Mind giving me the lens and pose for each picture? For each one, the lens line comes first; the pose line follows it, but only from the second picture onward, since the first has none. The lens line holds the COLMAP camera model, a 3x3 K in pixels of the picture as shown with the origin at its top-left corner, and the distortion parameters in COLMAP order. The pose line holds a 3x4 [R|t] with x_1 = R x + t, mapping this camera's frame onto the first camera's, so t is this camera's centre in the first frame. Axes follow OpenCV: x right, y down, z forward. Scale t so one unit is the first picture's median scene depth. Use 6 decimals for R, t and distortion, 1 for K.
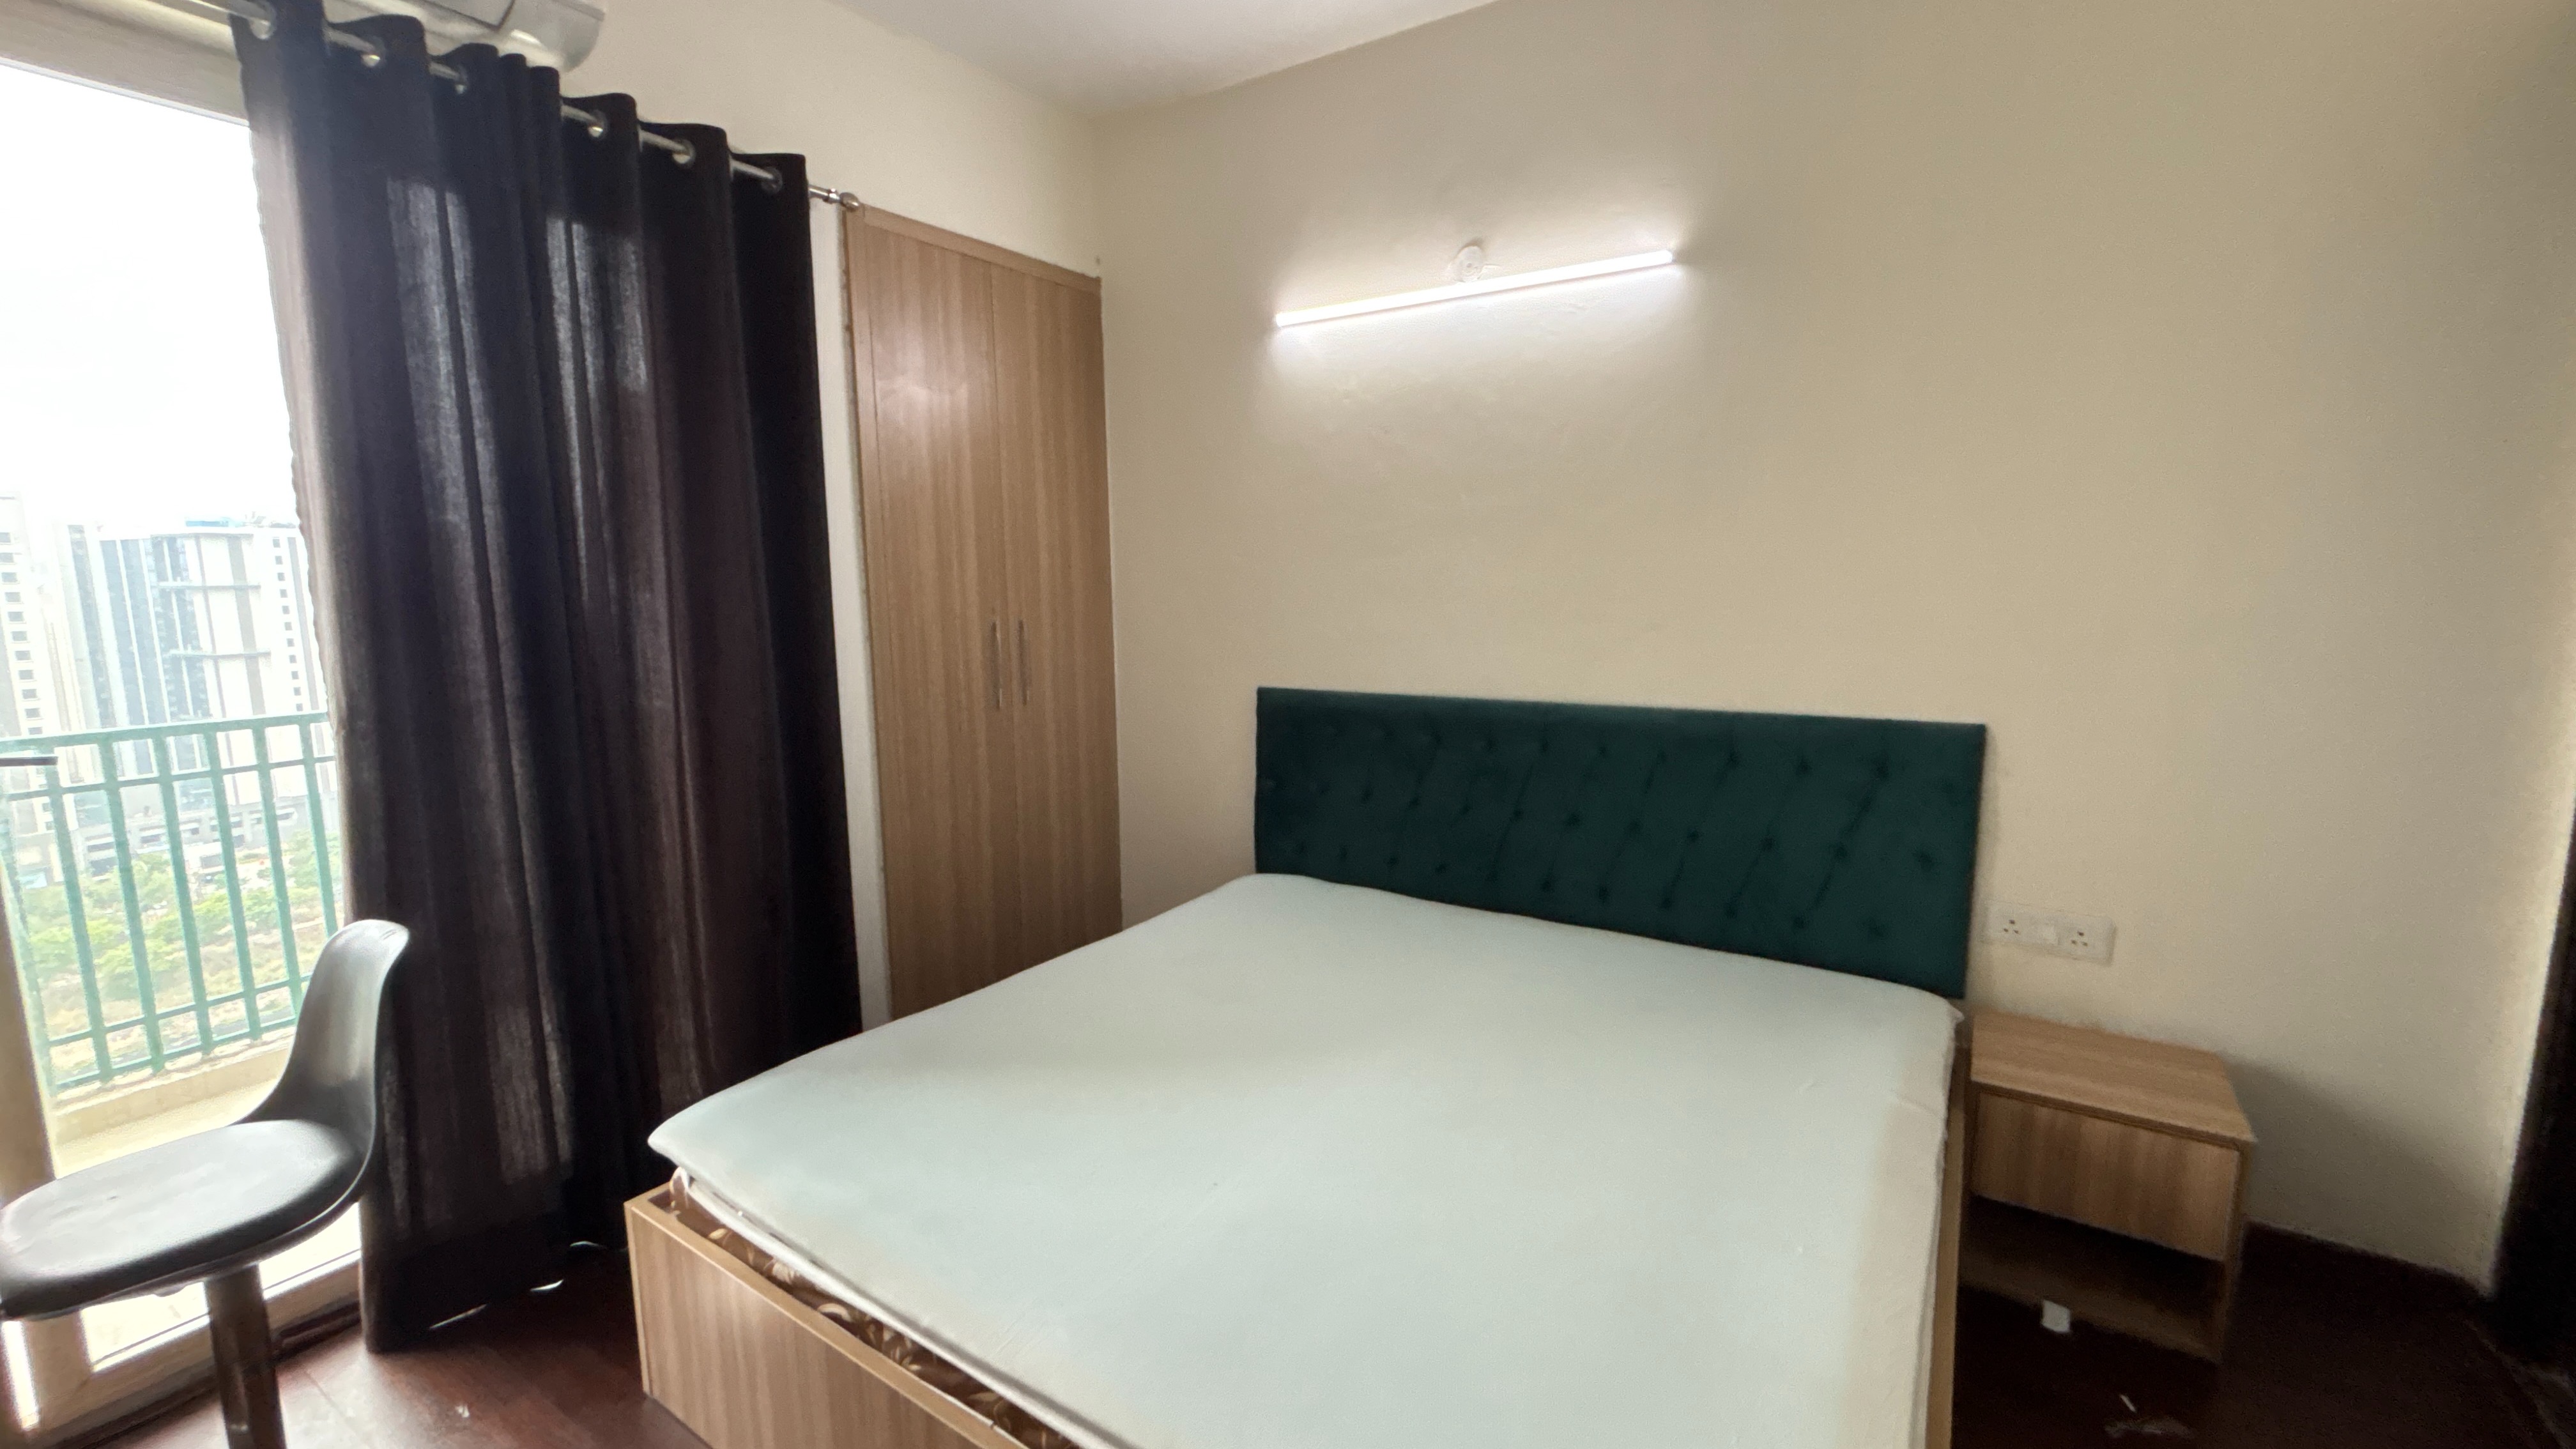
lens RADIAL K [[1034.2, 0, 1289.5], [0, 1034.2, 711.9], [0, 0, 1]] dist [-0.006335, 0.000096]
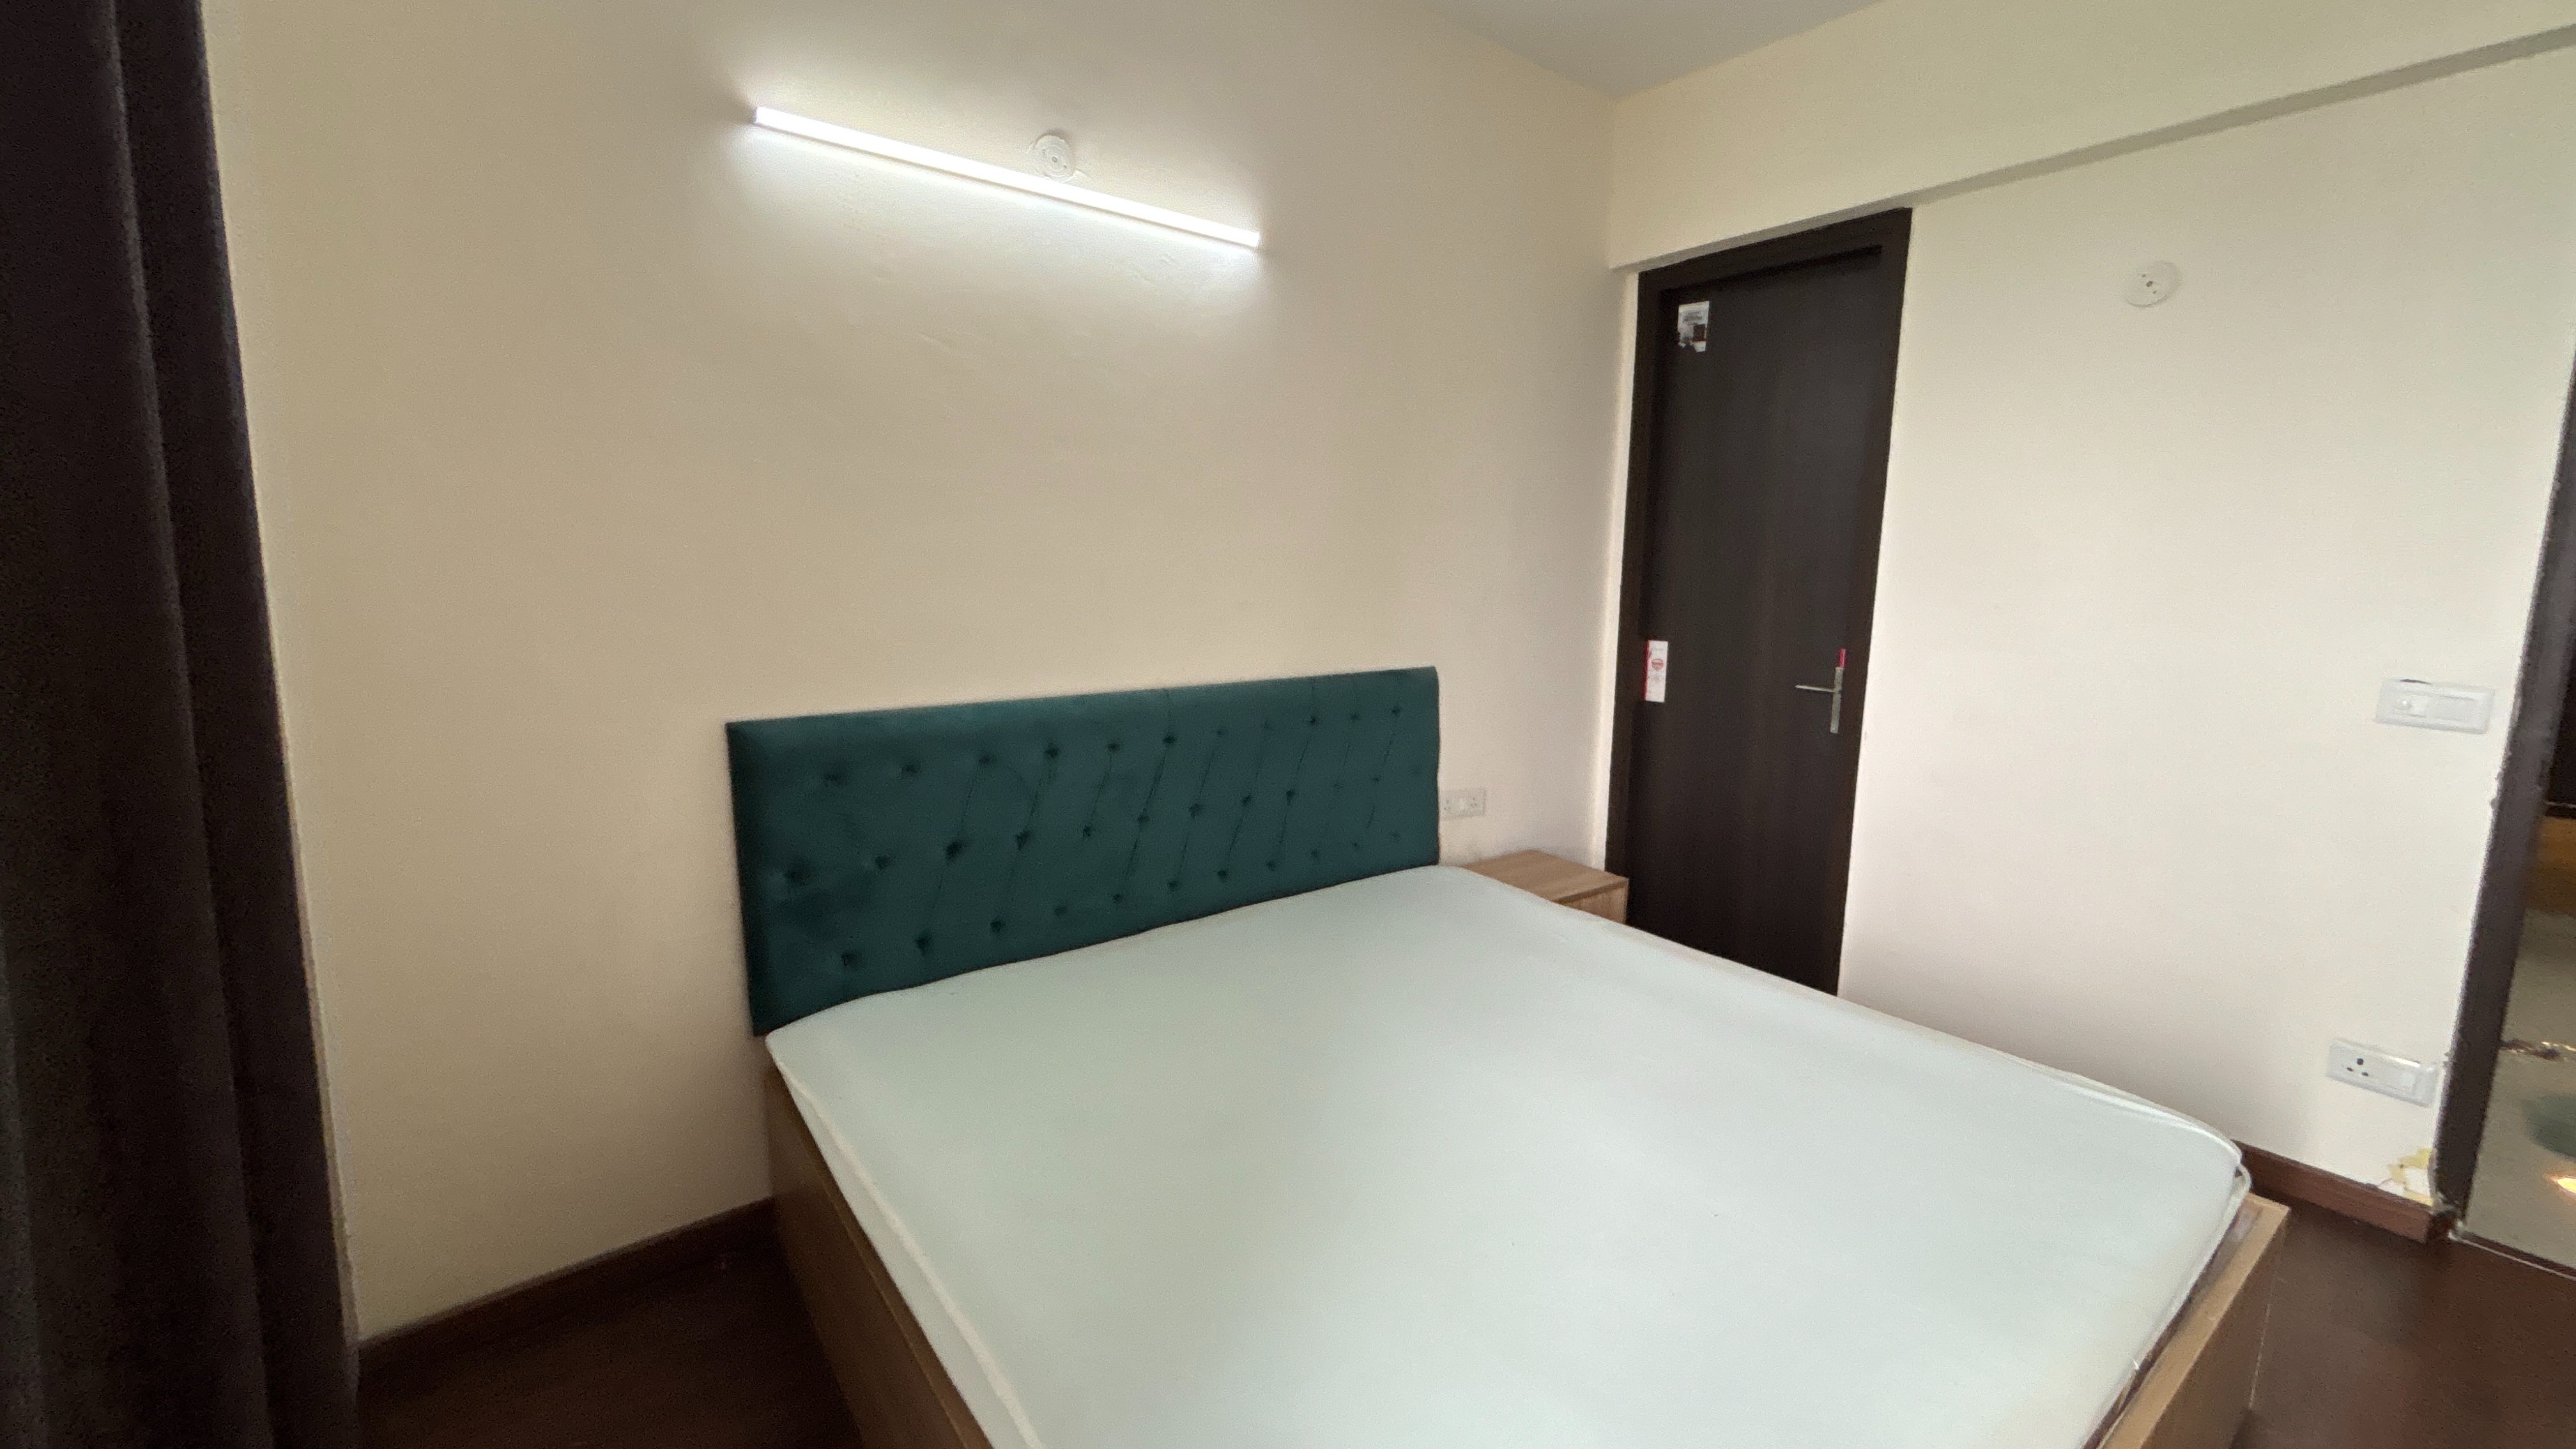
lens RADIAL K [[1034.2, 0, 1290.0], [0, 1034.2, 714.8], [0, 0, 1]] dist [-0.006335, 0.000096]
pose [[0.305893, -0.100710, 0.946724, -0.587017], [0.137424, 0.988647, 0.060767, -0.024960], [-0.942095, 0.111515, 0.316260, 0.623387]]
